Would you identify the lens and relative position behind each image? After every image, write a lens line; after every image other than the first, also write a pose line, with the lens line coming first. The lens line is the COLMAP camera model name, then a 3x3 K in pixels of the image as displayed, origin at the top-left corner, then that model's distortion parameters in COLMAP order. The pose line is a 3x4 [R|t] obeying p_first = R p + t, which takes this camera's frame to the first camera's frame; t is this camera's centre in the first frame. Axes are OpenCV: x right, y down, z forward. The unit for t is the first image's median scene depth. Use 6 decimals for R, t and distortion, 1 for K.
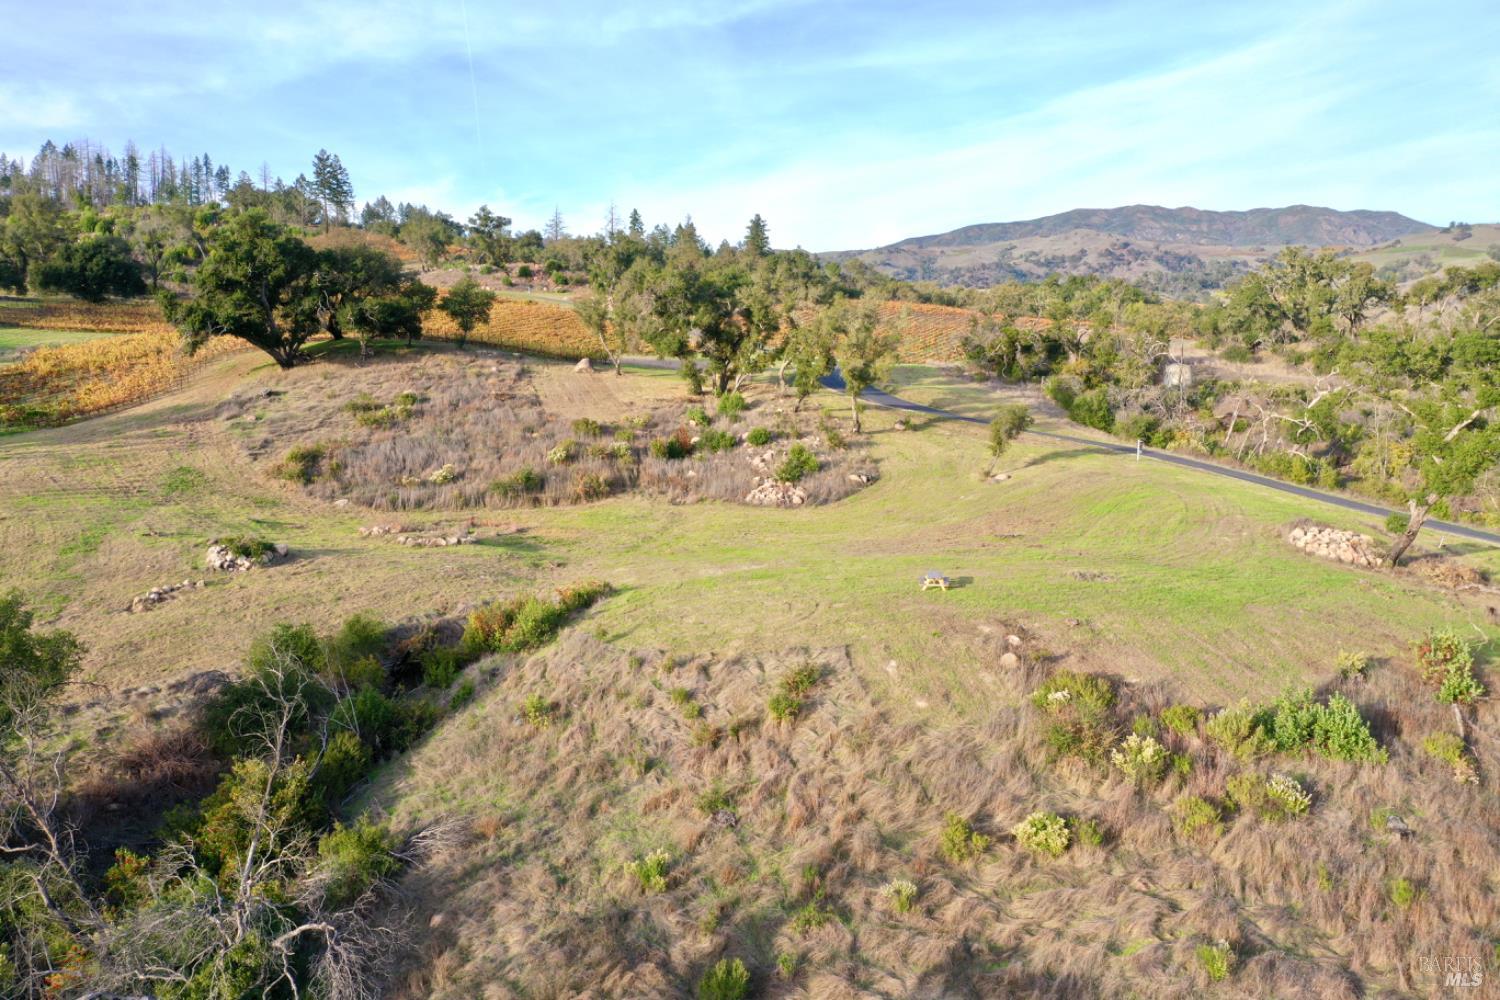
lens RADIAL K [[1187.4, 0, 750.0], [0, 1187.4, 500.0], [0, 0, 1]] dist [0.001940, -0.004732]
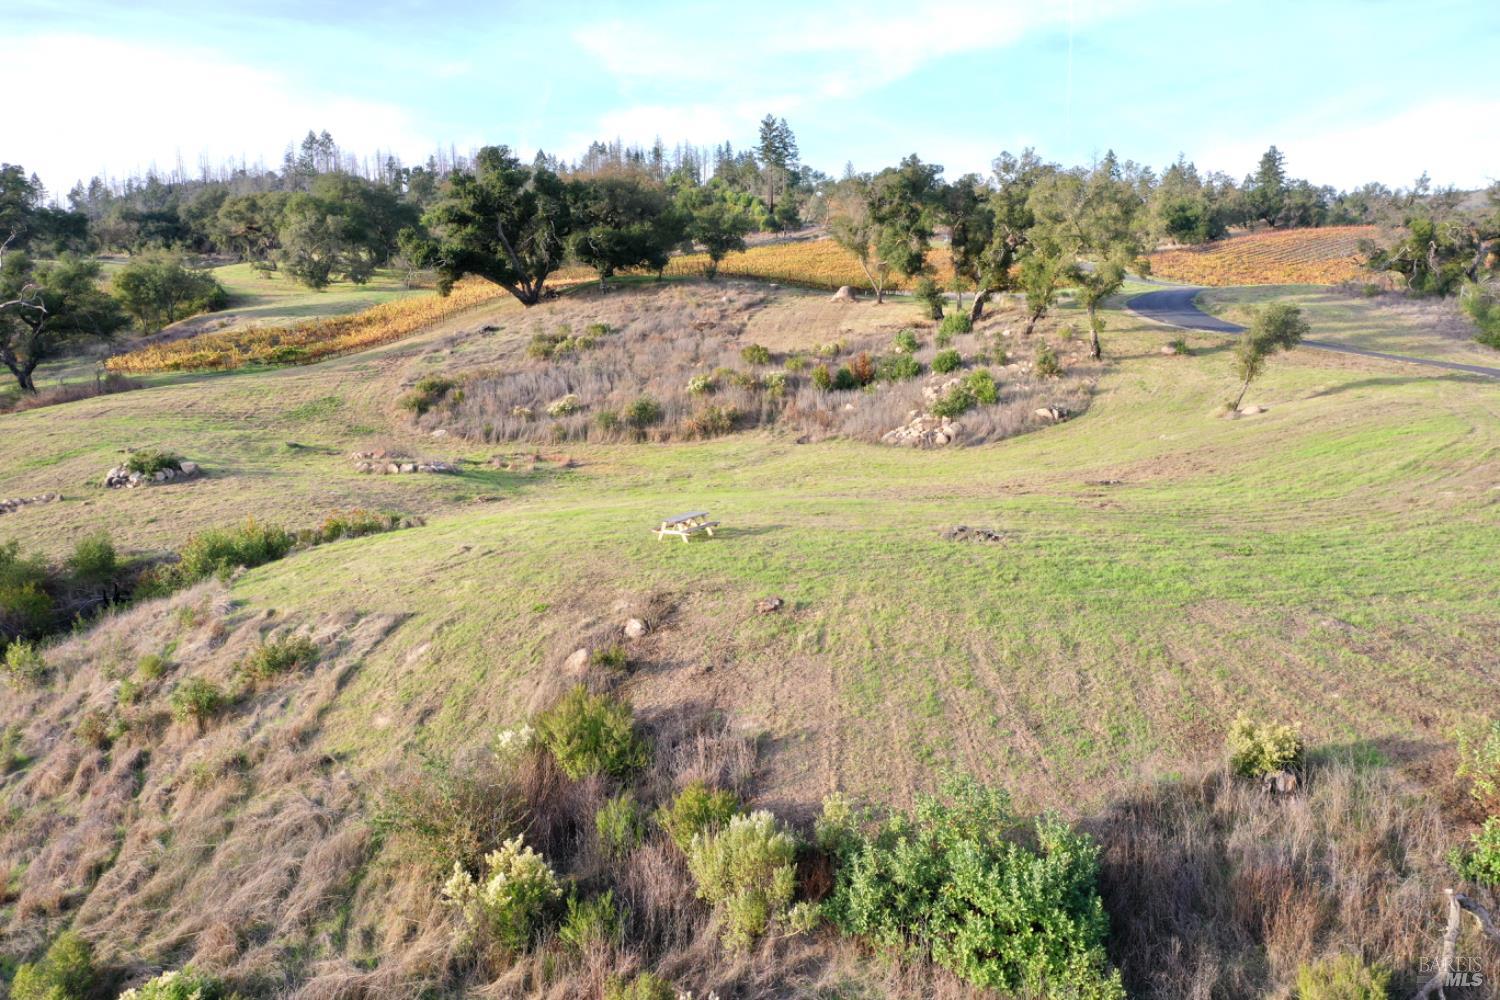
lens RADIAL K [[1185.5, 0, 750.0], [0, 1185.5, 500.0], [0, 0, 1]] dist [0.000286, -0.006730]
pose [[0.899246, 0.034985, -0.436042, 0.237254], [-0.025602, 0.999297, 0.027378, 0.019452], [0.436693, -0.013456, 0.899510, 0.244771]]
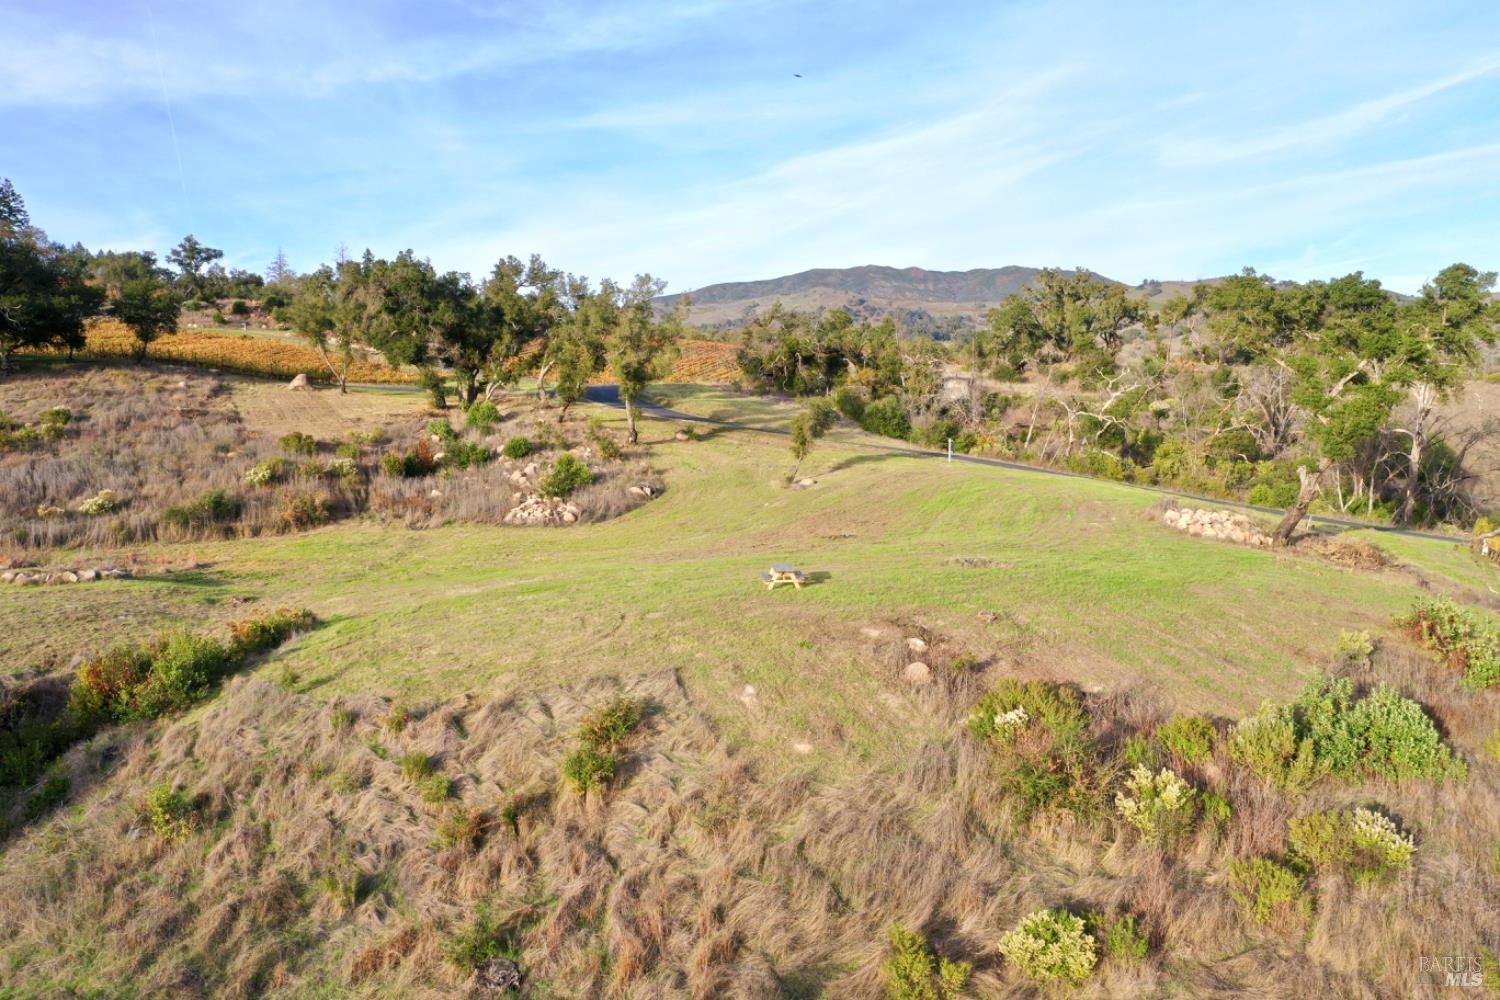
lens RADIAL K [[1185.5, 0, 750.0], [0, 1185.5, 500.0], [0, 0, 1]] dist [0.000286, -0.006730]
pose [[0.978113, -0.036958, 0.204764, -0.004724], [0.046993, 0.997910, -0.044362, 0.027890], [-0.202697, 0.053013, 0.977806, 0.158651]]
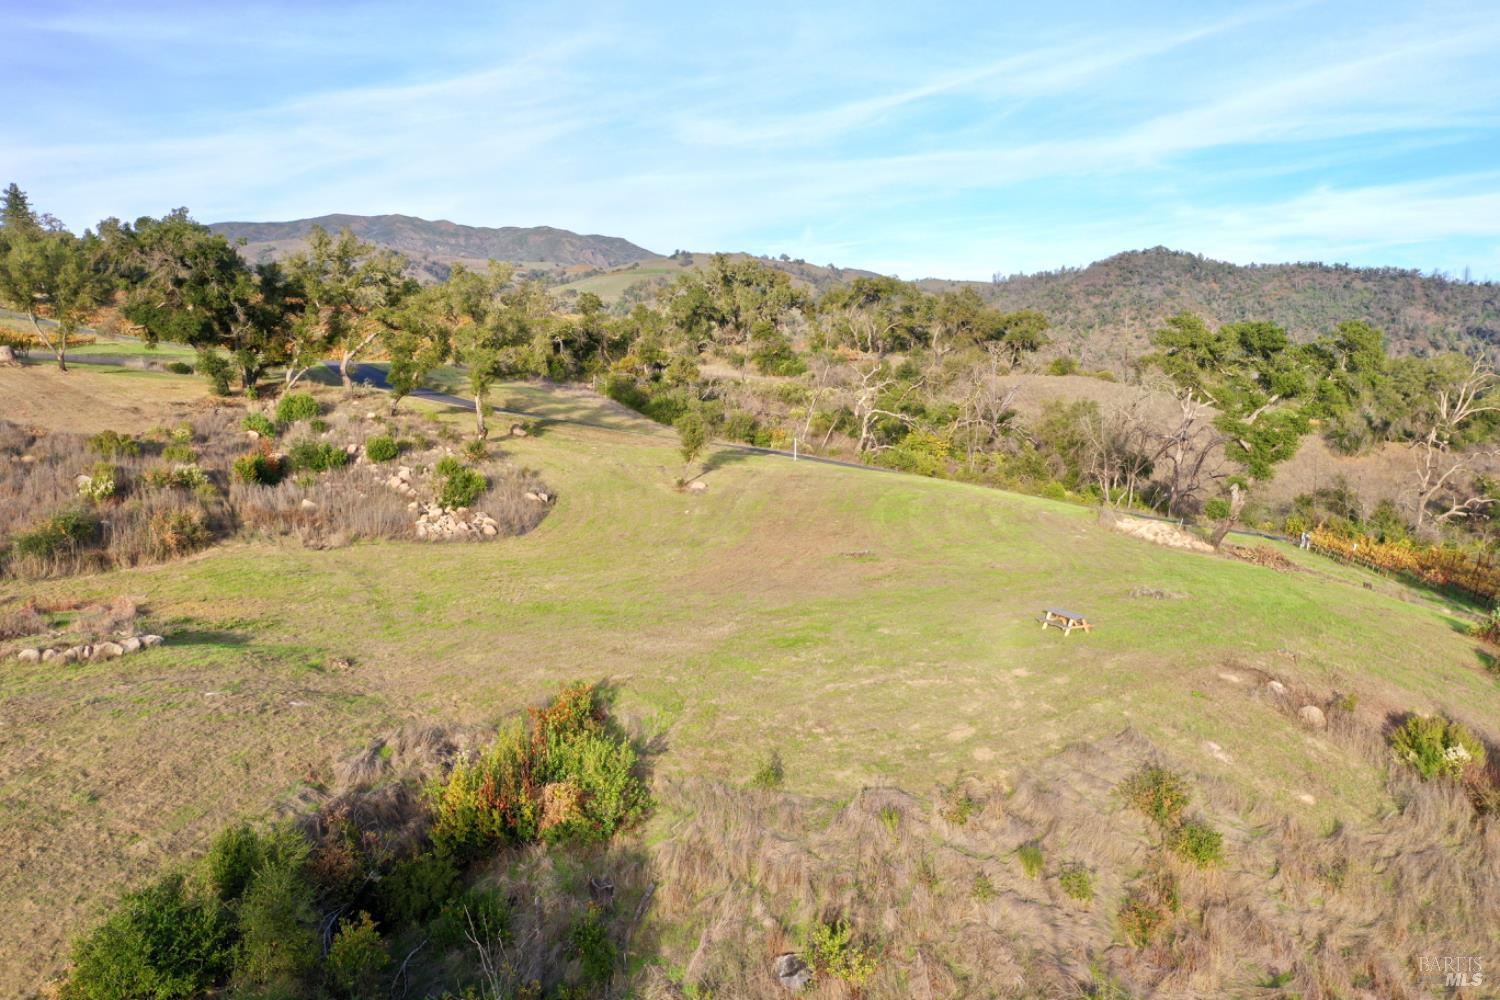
lens RADIAL K [[1187.4, 0, 750.0], [0, 1187.4, 500.0], [0, 0, 1]] dist [0.001940, -0.004732]
pose [[0.824312, -0.057970, 0.563160, -0.227007], [0.062261, 0.997993, 0.011598, -0.015909], [-0.562702, 0.025503, 0.826266, 0.255771]]
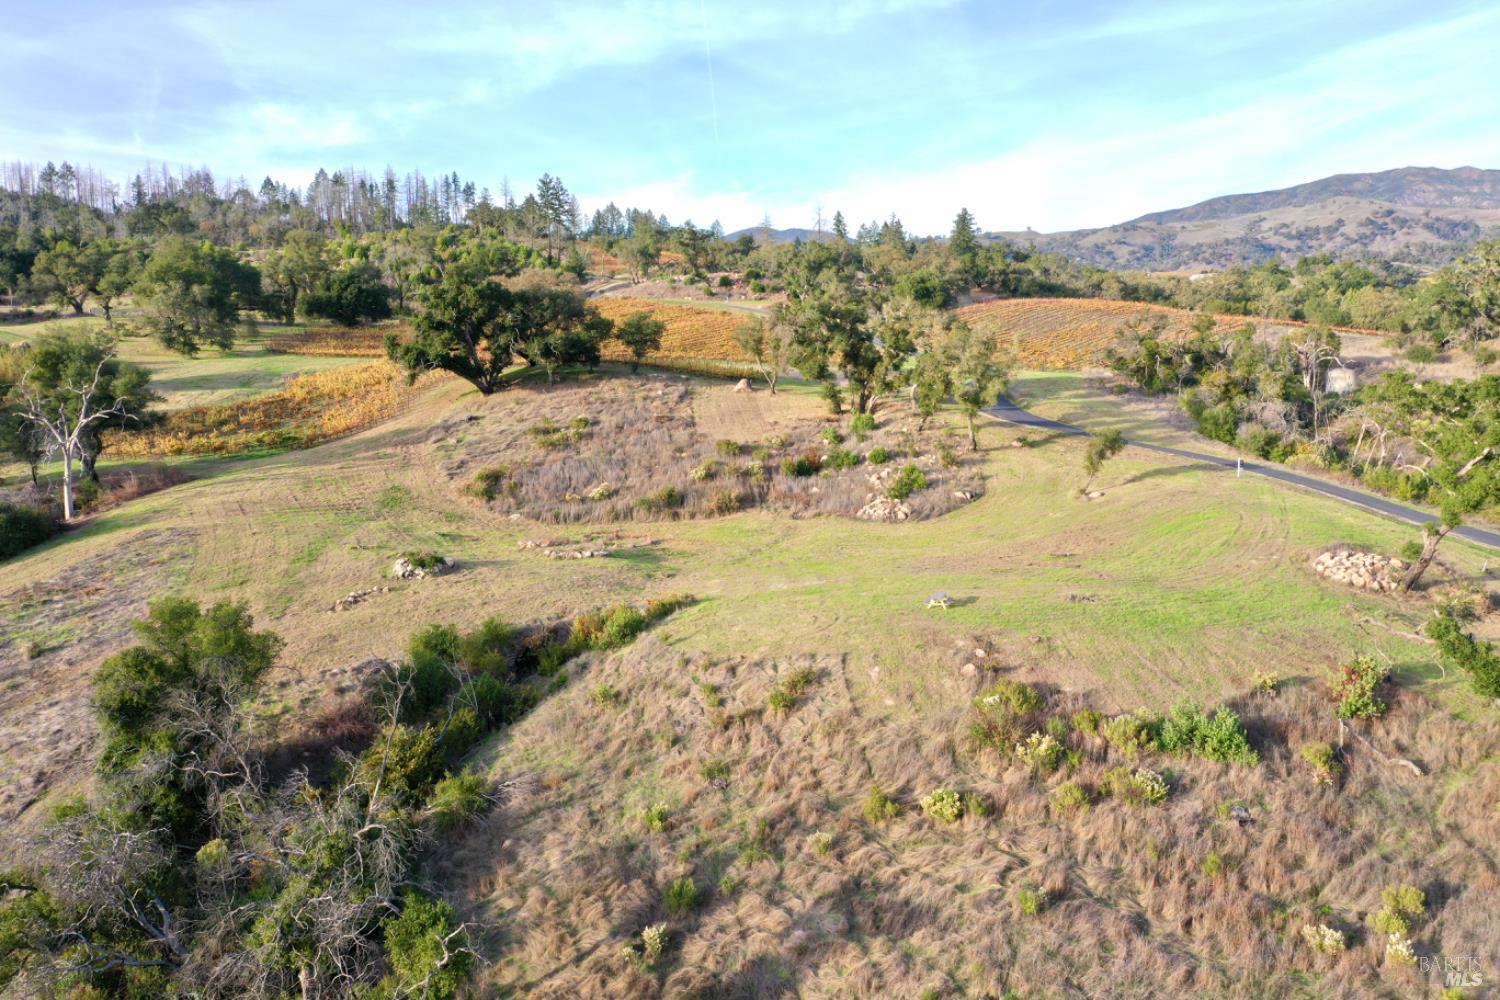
lens RADIAL K [[1187.4, 0, 750.0], [0, 1187.4, 500.0], [0, 0, 1]] dist [0.001940, -0.004732]
pose [[0.981470, 0.003321, -0.191588, 0.103966], [-0.001075, 0.999929, 0.011825, -0.025359], [0.191613, -0.011400, 0.981404, -0.116201]]
